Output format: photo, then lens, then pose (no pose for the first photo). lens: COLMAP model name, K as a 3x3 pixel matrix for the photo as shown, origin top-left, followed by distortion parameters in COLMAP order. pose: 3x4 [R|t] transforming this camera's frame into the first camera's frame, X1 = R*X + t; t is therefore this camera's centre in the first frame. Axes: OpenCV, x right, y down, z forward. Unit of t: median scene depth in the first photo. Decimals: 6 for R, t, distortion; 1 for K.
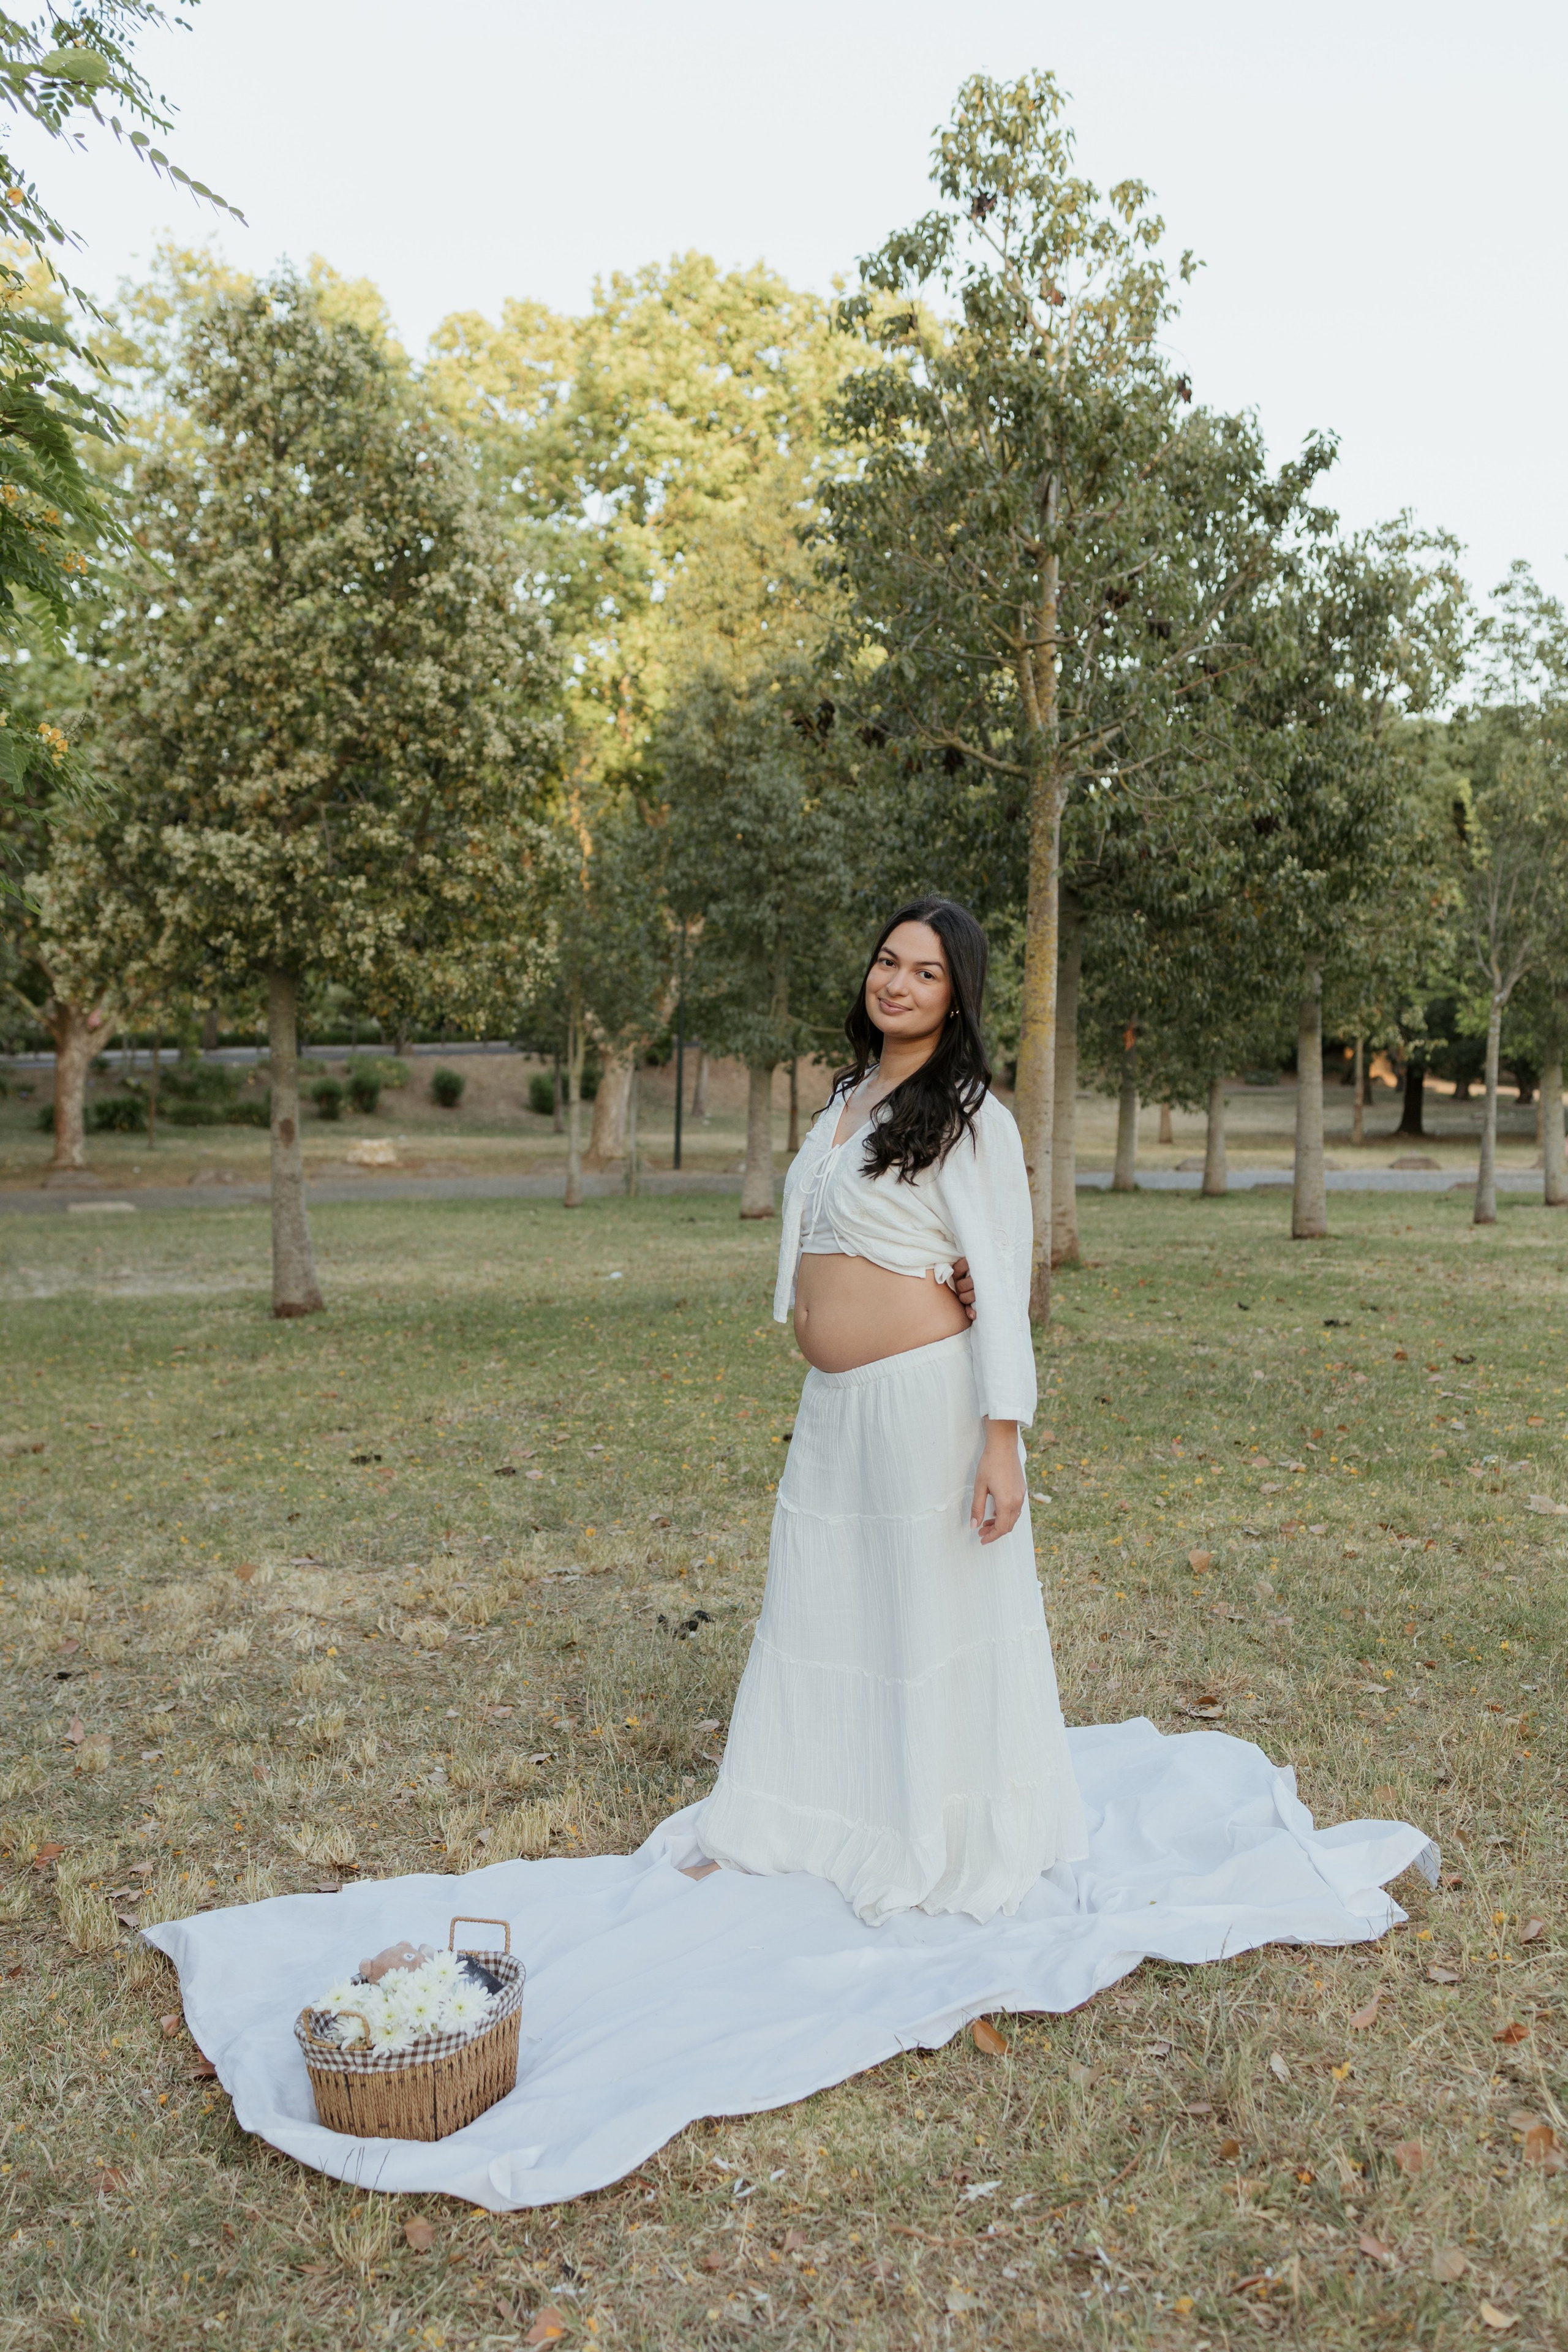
lens RADIAL K [[2349.6, 0, 774.6], [0, 2349.6, 1170.4], [0, 0, 1]] dist [0.003703, 0.009174]
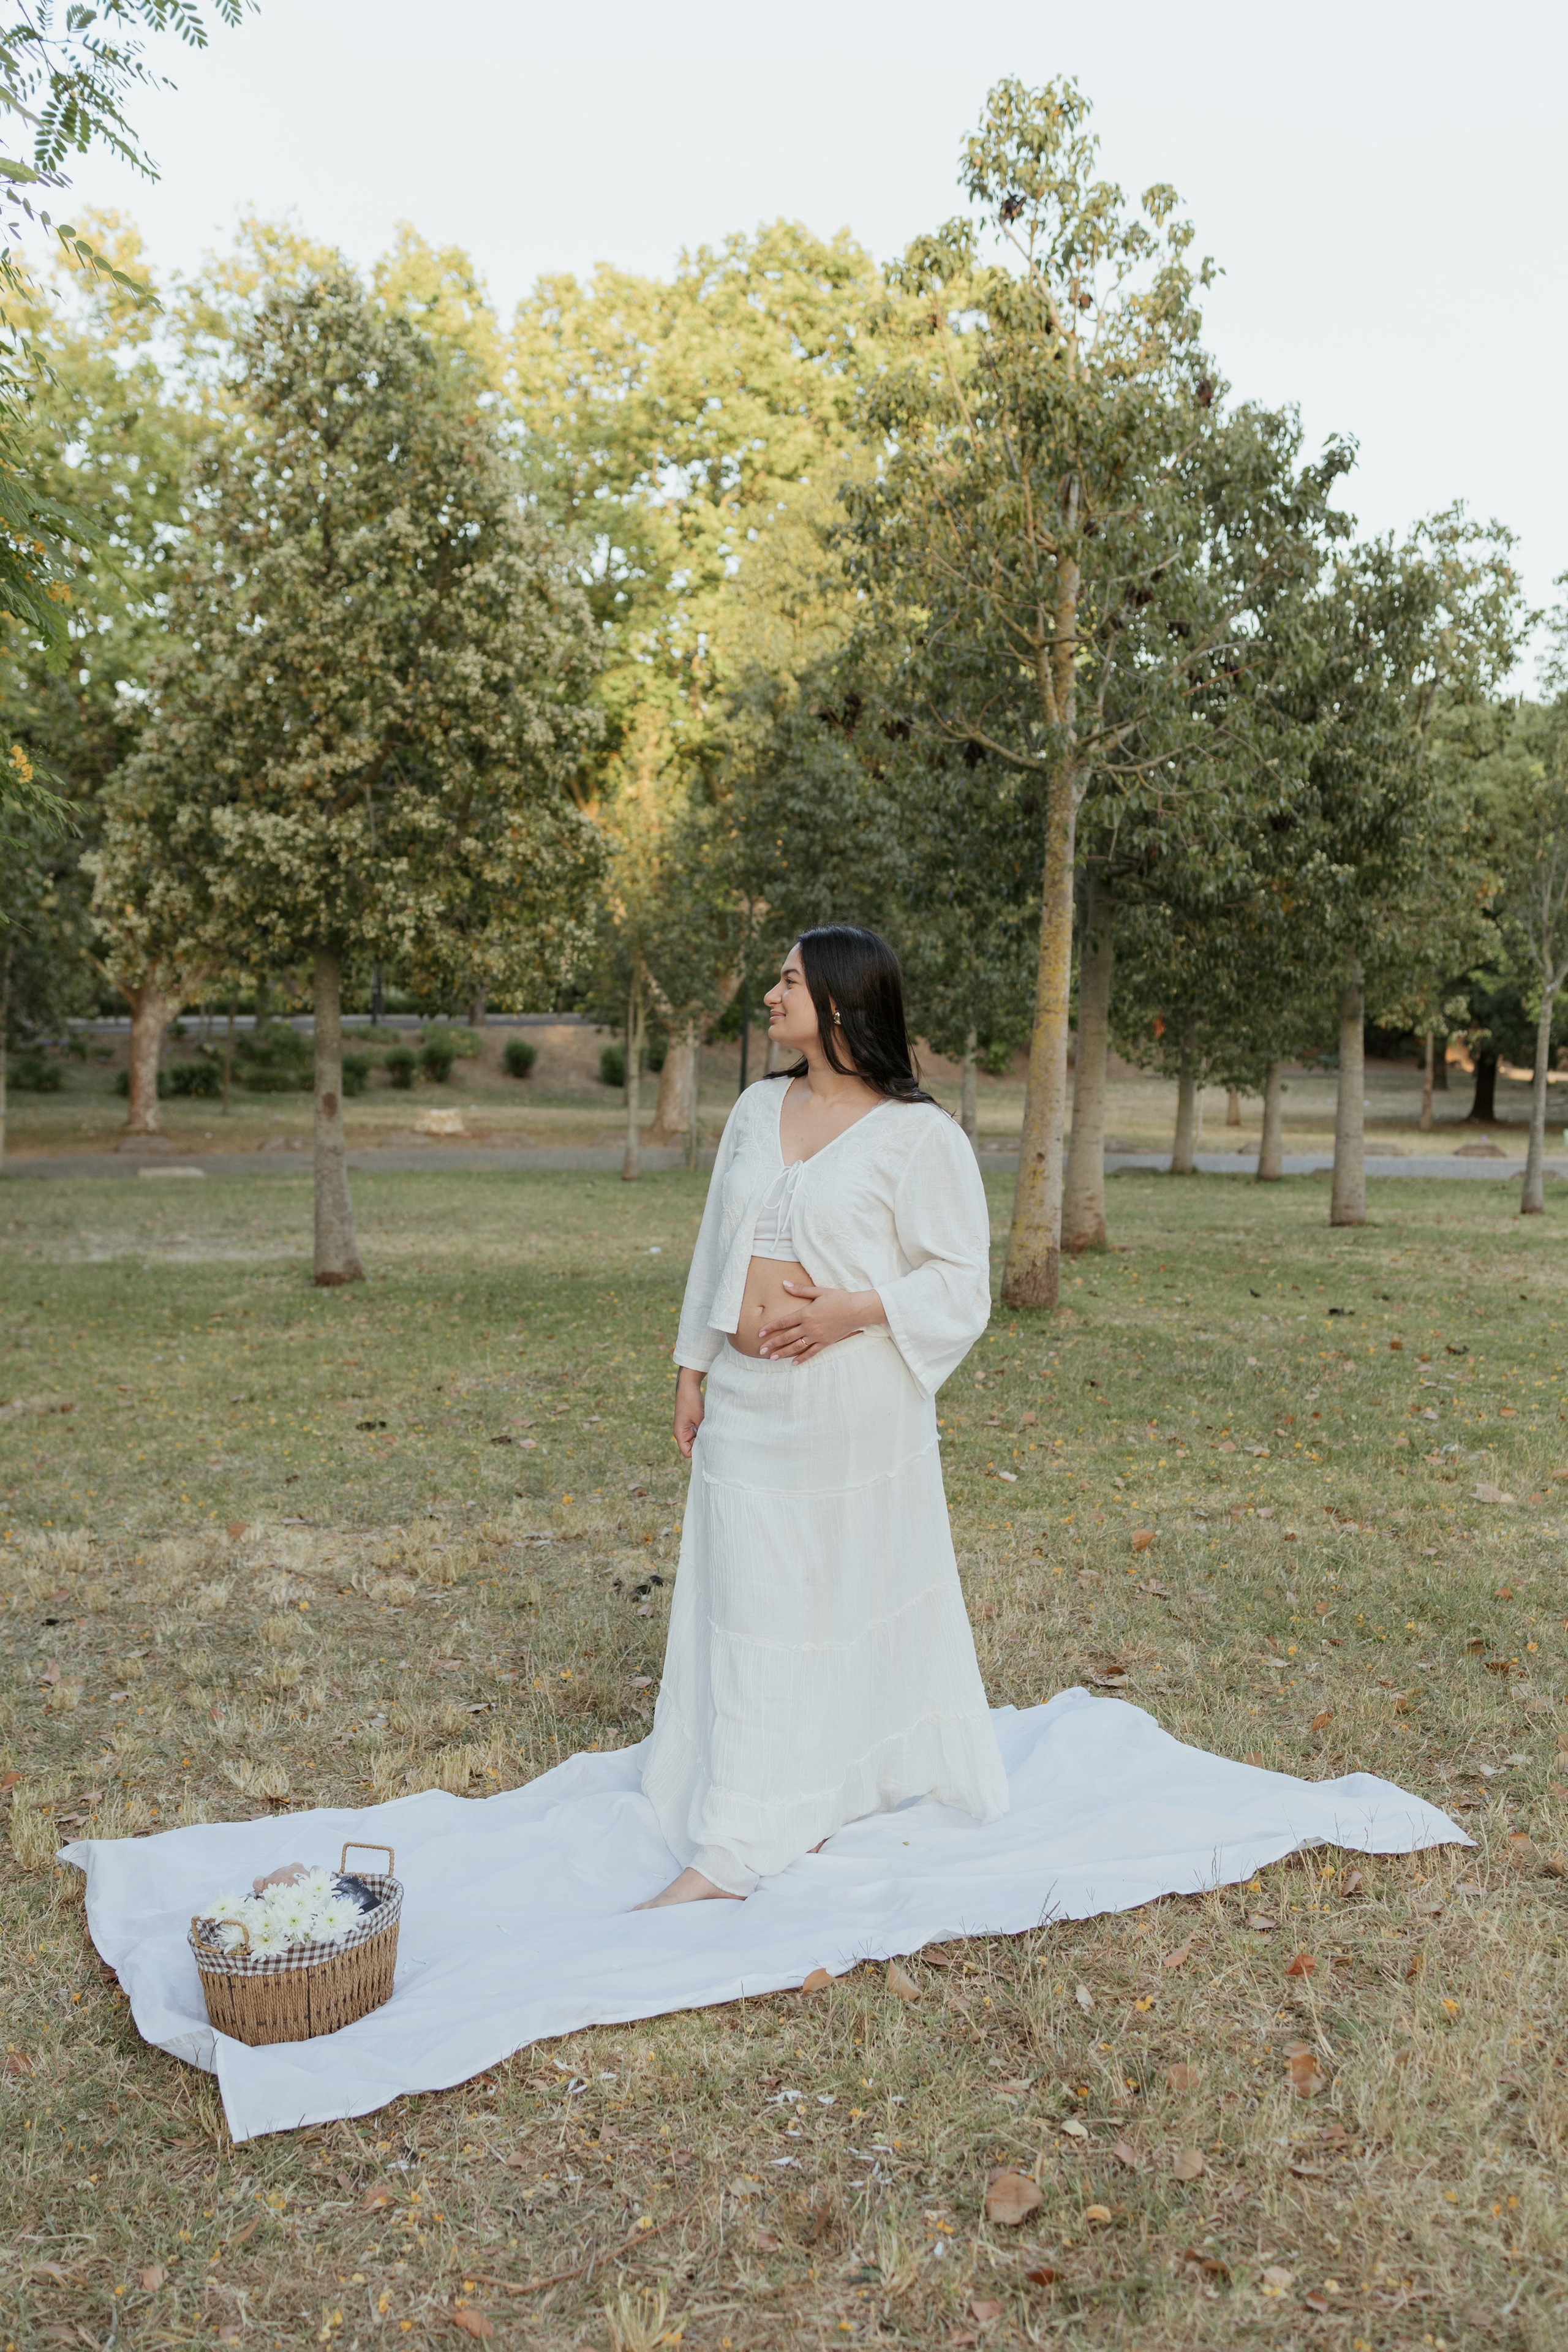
lens RADIAL K [[2349.6, 0, 774.6], [0, 2349.6, 1170.4], [0, 0, 1]] dist [0.003703, 0.009174]
pose [[0.999261, 0.017312, -0.034317, 0.024083], [-0.016917, 0.999788, 0.011769, -0.003603], [0.034513, -0.011180, 0.999342, -0.022986]]
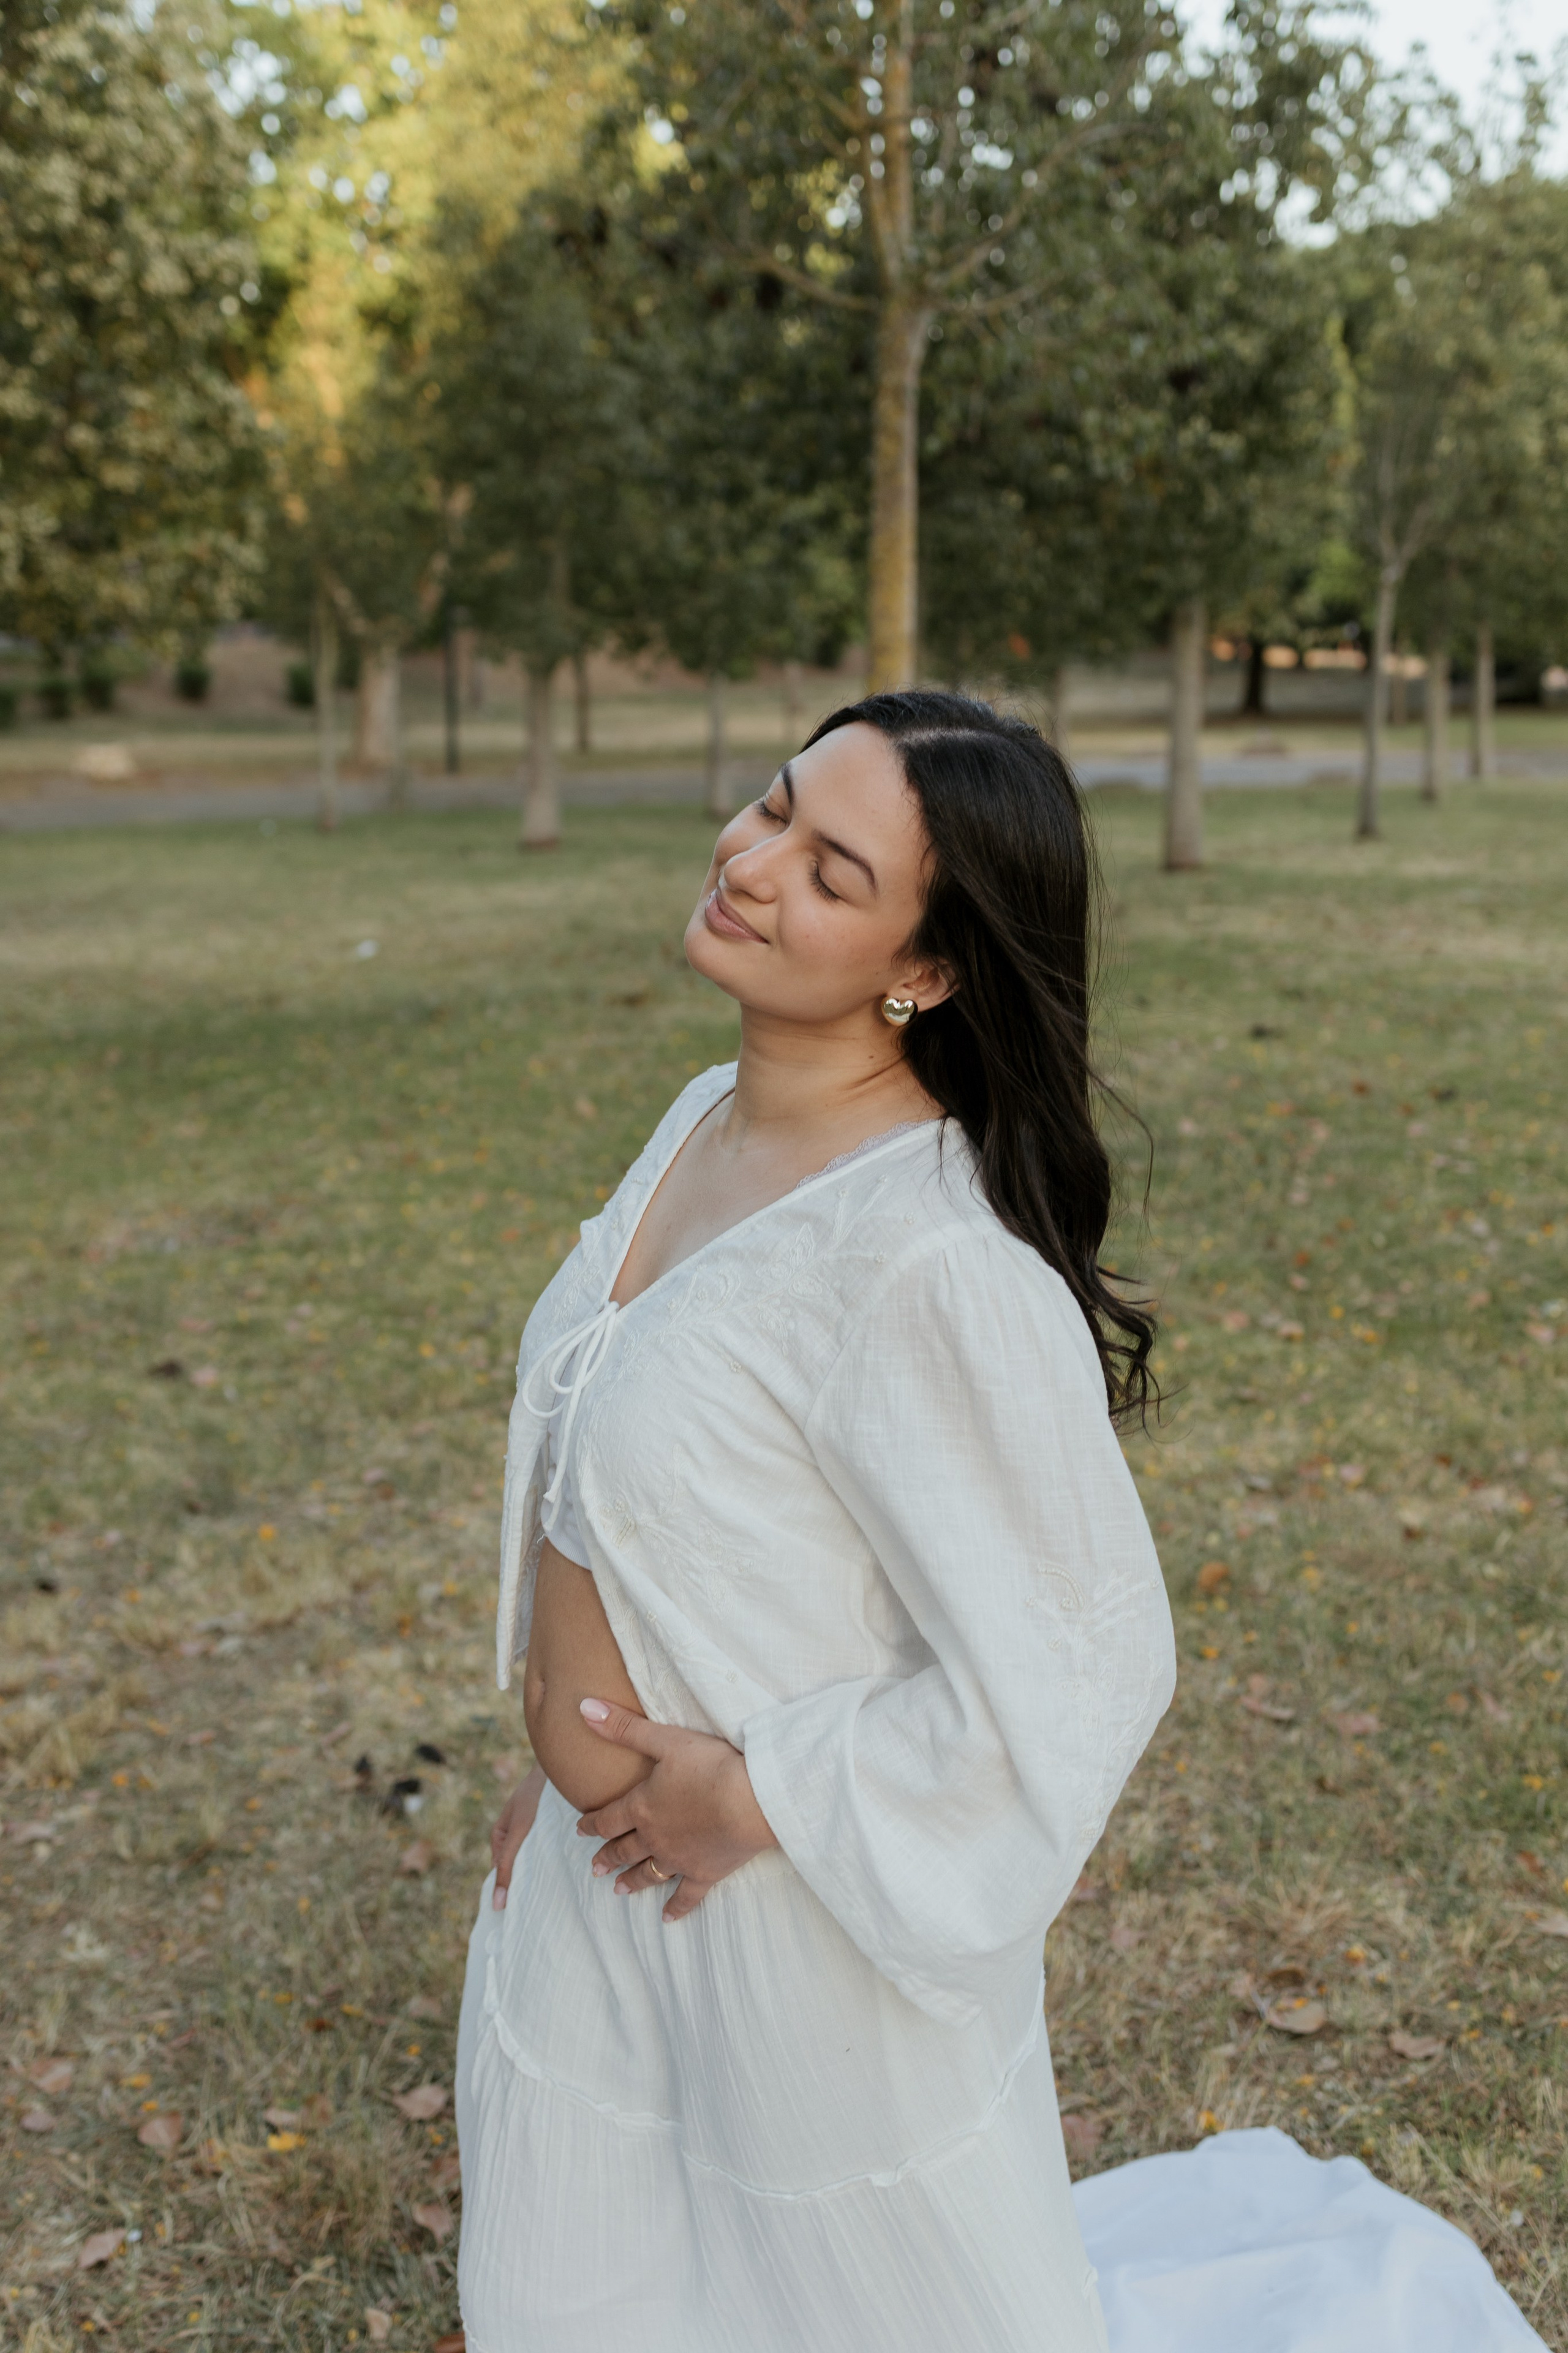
lens RADIAL K [[2434.6, 0, 765.9], [0, 2434.6, 1168.3], [0, 0, 1]] dist [0.002407, 0.002804]
pose [[0.996565, -0.033367, 0.075793, 0.005965], [0.019904, 0.984914, 0.171896, -0.029929], [-0.080385, -0.169797, 0.982195, 0.171573]]
